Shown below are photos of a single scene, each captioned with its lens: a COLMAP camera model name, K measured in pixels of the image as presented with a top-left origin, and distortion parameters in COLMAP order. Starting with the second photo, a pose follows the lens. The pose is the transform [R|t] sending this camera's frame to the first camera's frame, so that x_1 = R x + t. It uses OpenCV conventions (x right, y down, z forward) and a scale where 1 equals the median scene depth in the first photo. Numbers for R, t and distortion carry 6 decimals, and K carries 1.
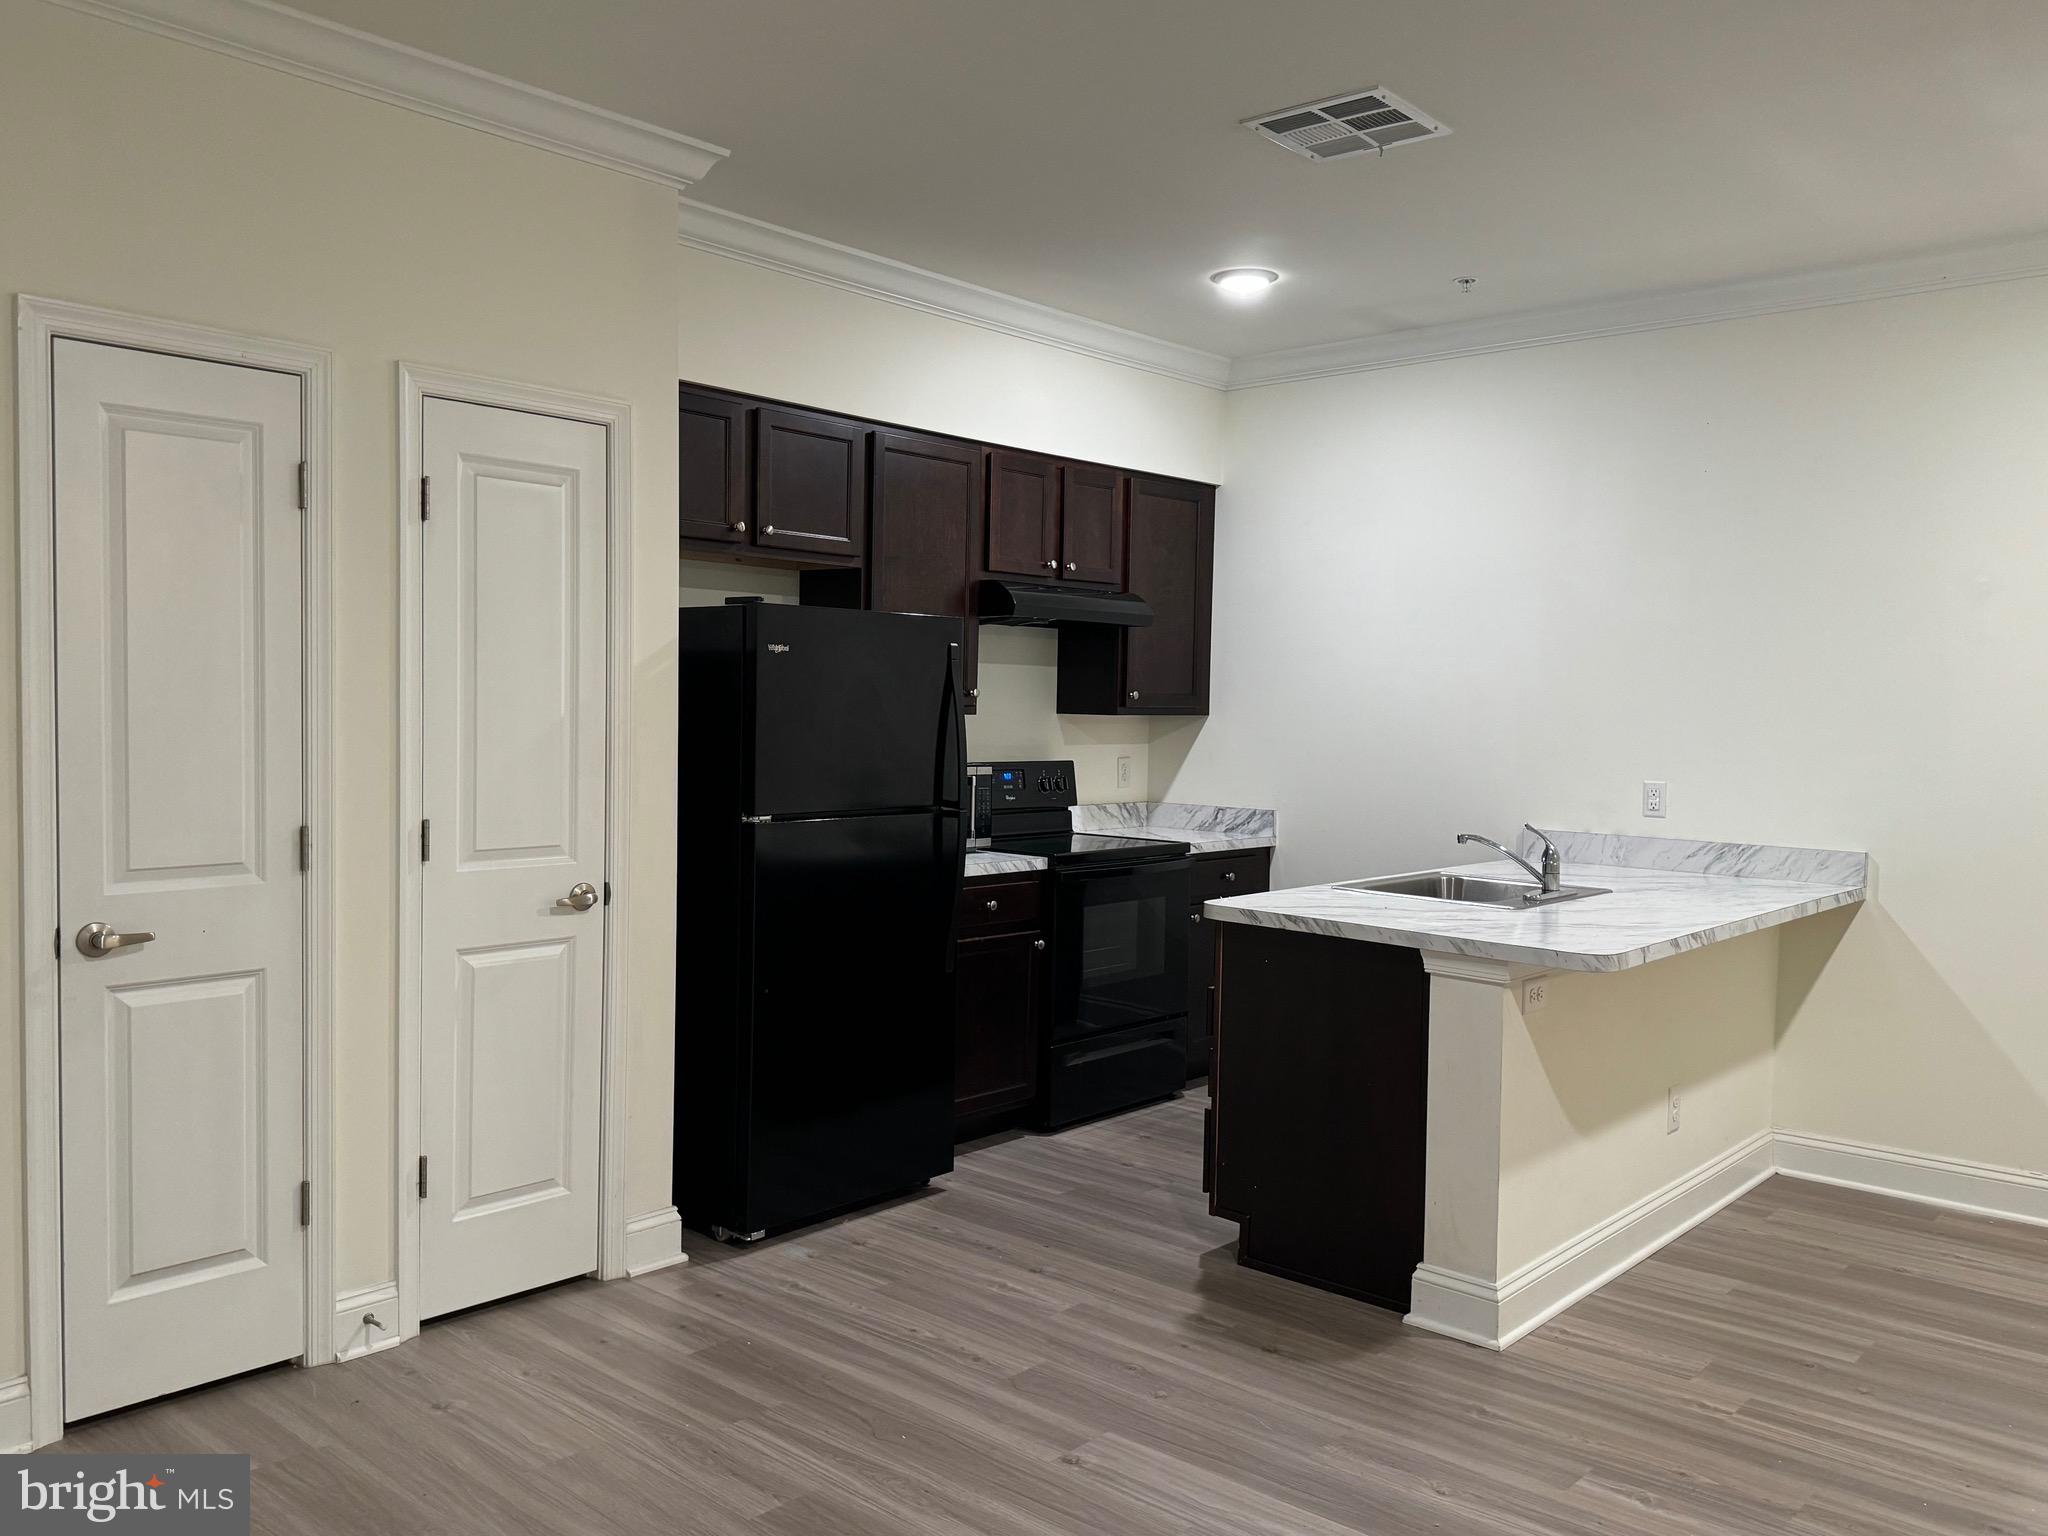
lens RADIAL K [[1608.6, 0, 1026.6], [0, 1608.6, 770.2], [0, 0, 1]] dist [-0.006075, -0.002651]
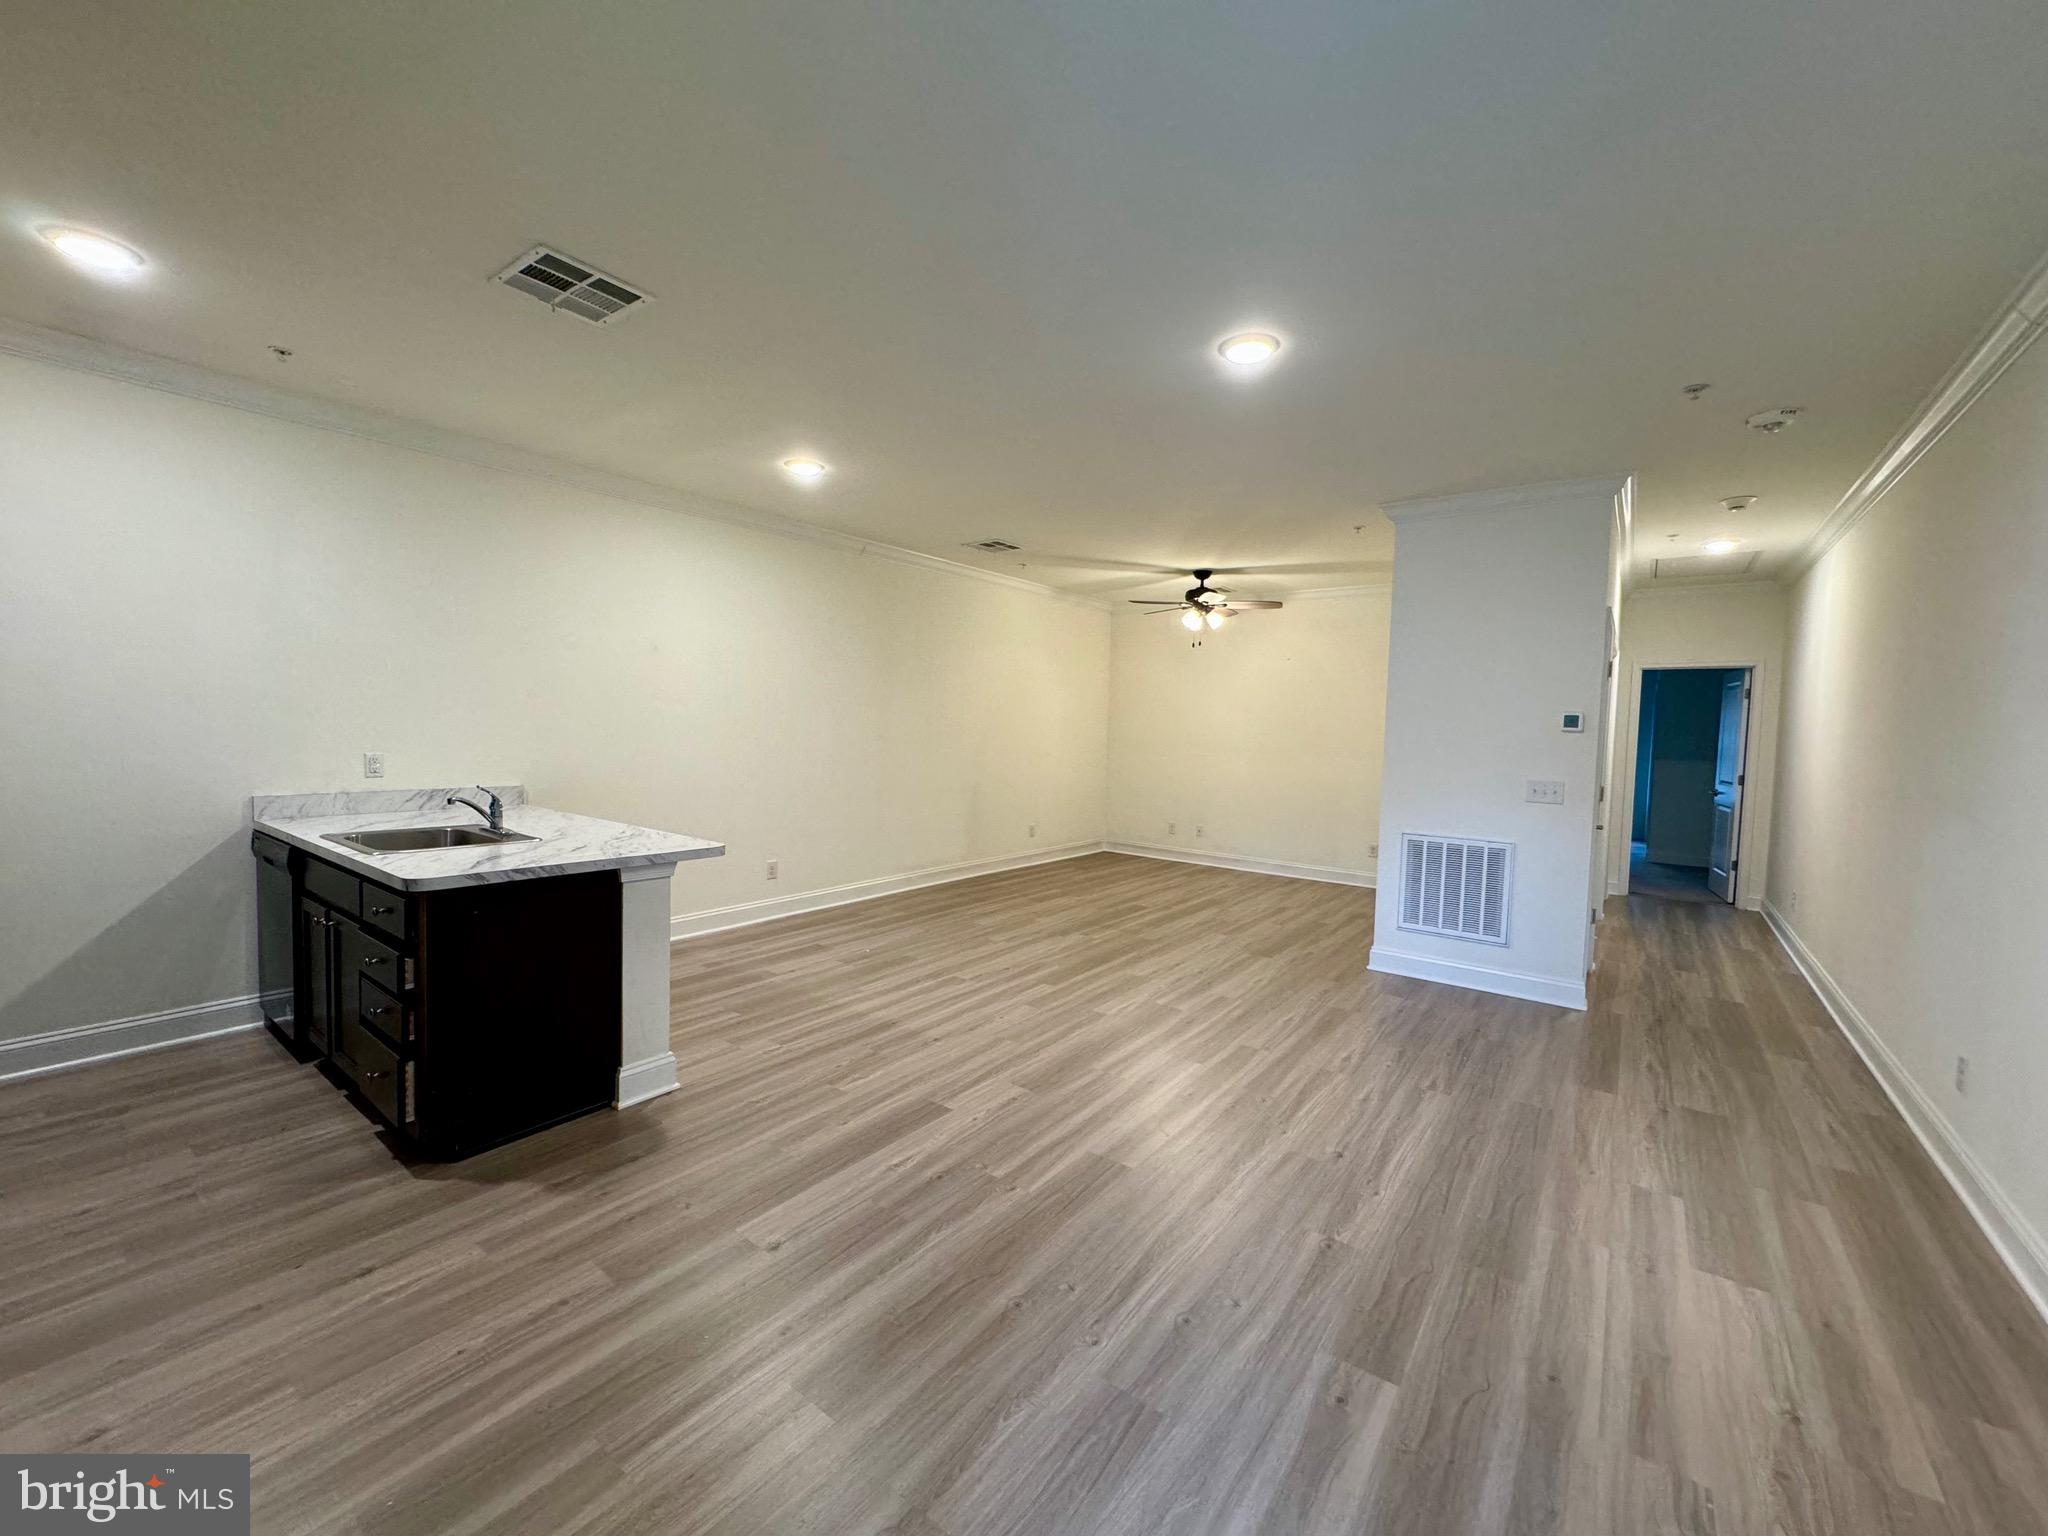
lens RADIAL K [[819.9, 0, 1020.6], [0, 819.9, 762.9], [0, 0, 1]] dist [0.003692, 0.000075]
pose [[-0.079134, -0.073935, 0.994118, -0.560937], [0.017314, 0.996993, 0.075527, -0.042417], [-0.996714, 0.023189, -0.077616, 0.676741]]
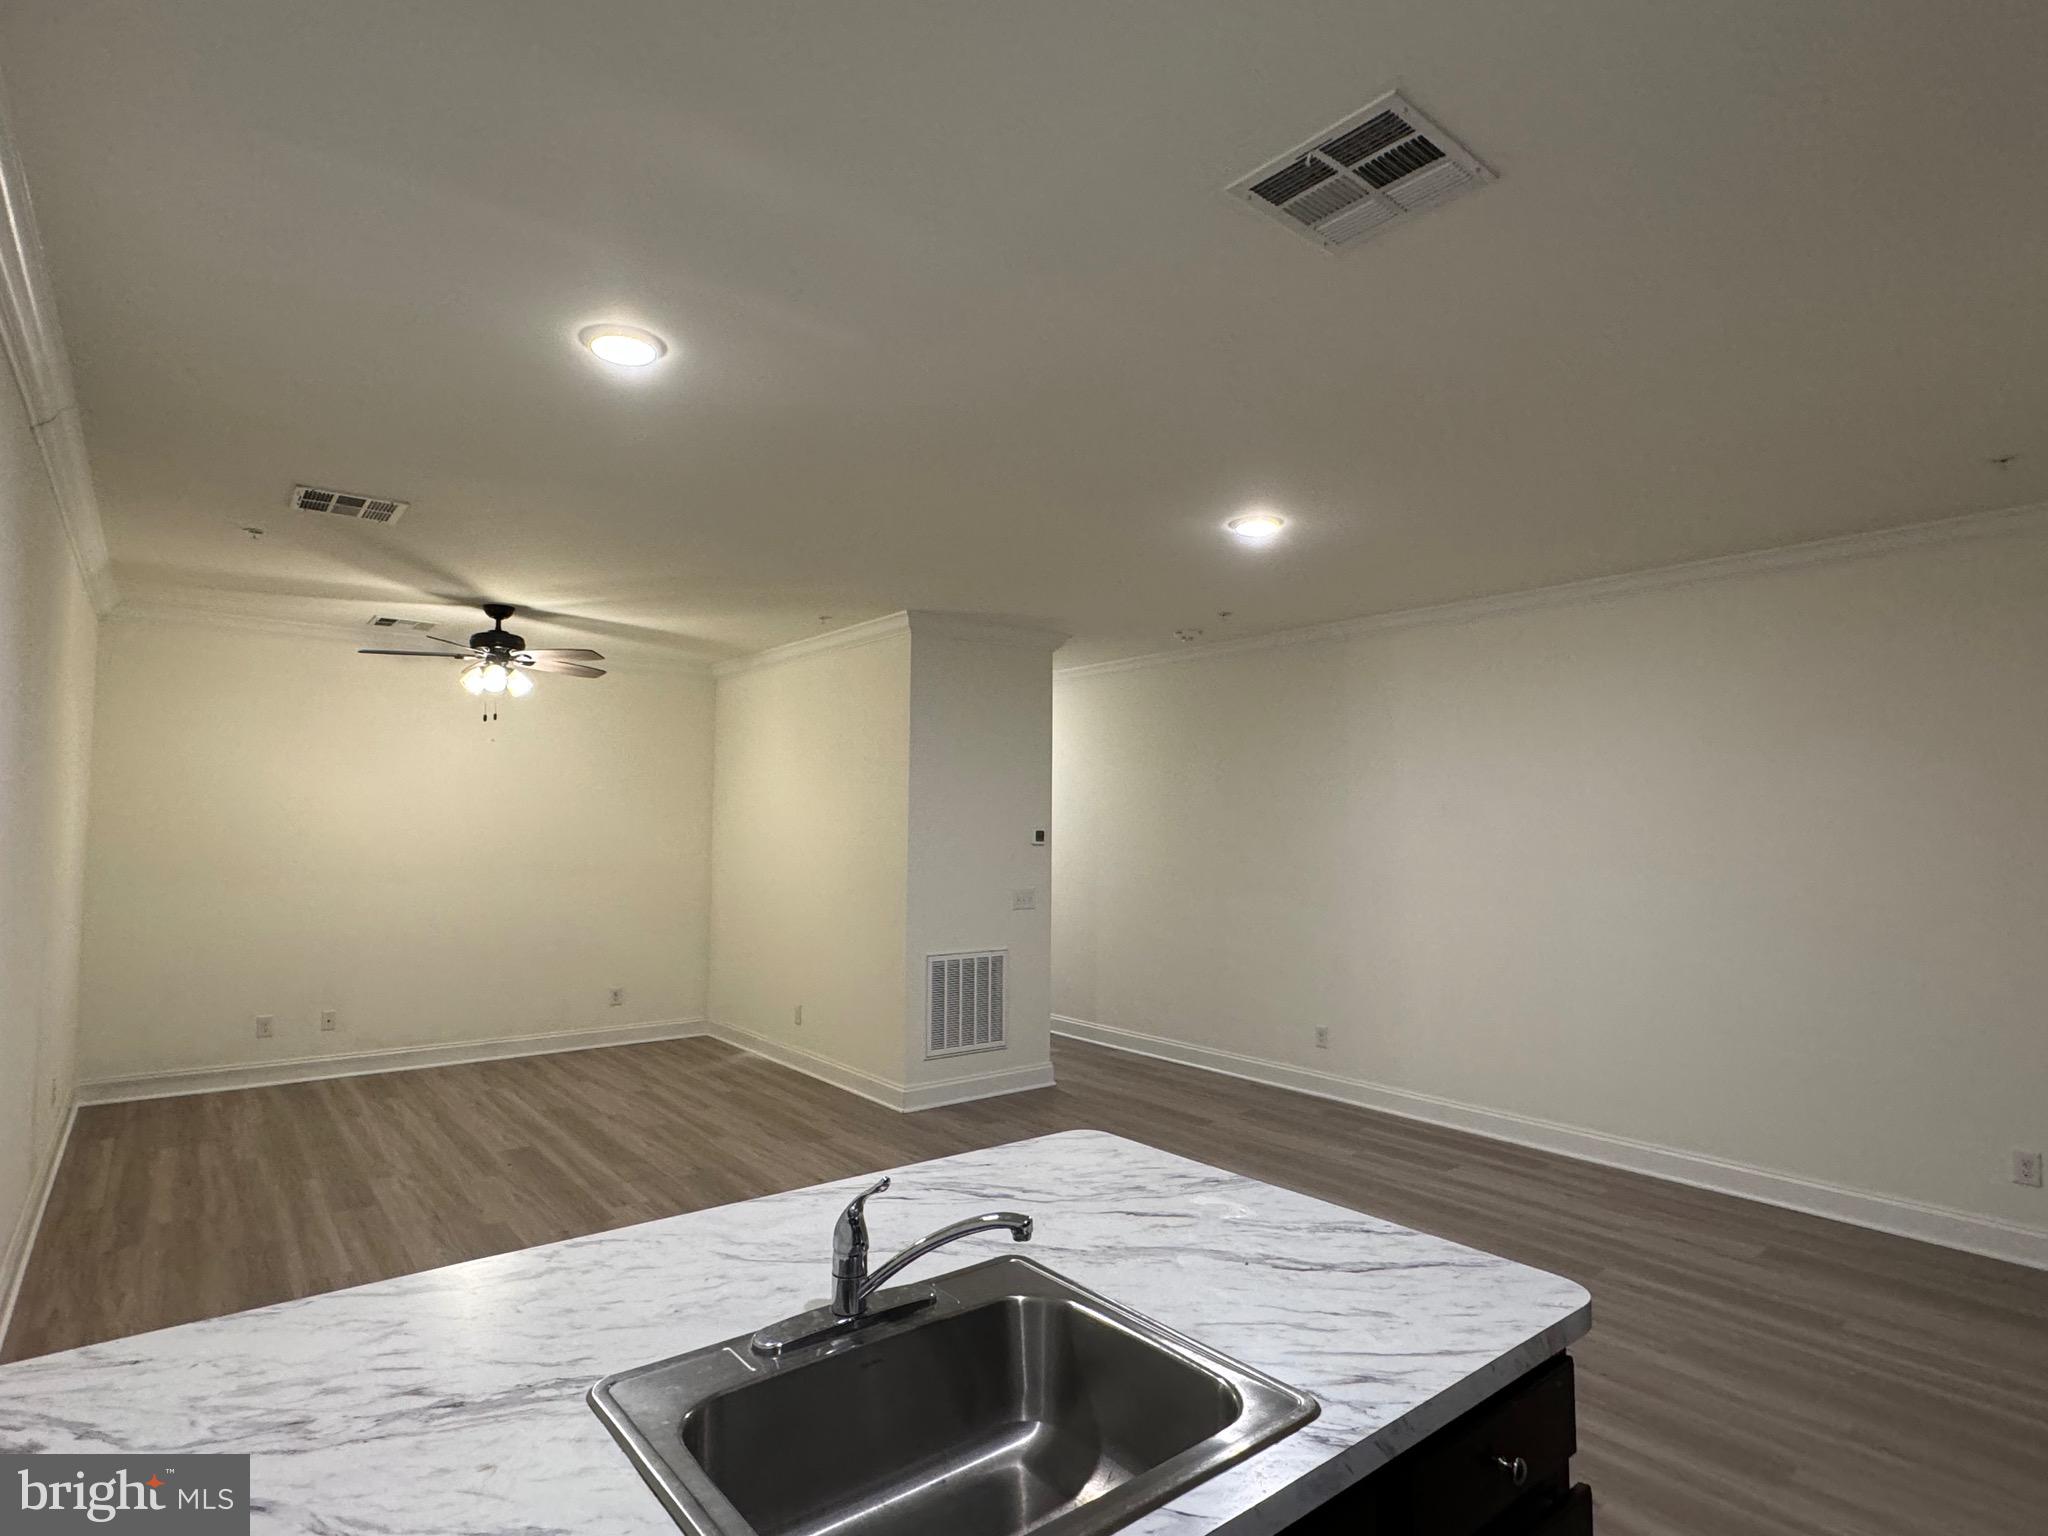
lens RADIAL K [[1067.7, 0, 1026.4], [0, 1067.7, 760.7], [0, 0, 1]] dist [0.001452, 0.001873]
pose [[-0.985474, -0.020869, 0.168538, 0.204396], [-0.023841, 0.999594, -0.015629, -0.091675], [-0.168143, -0.019420, -0.985571, 1.480109]]
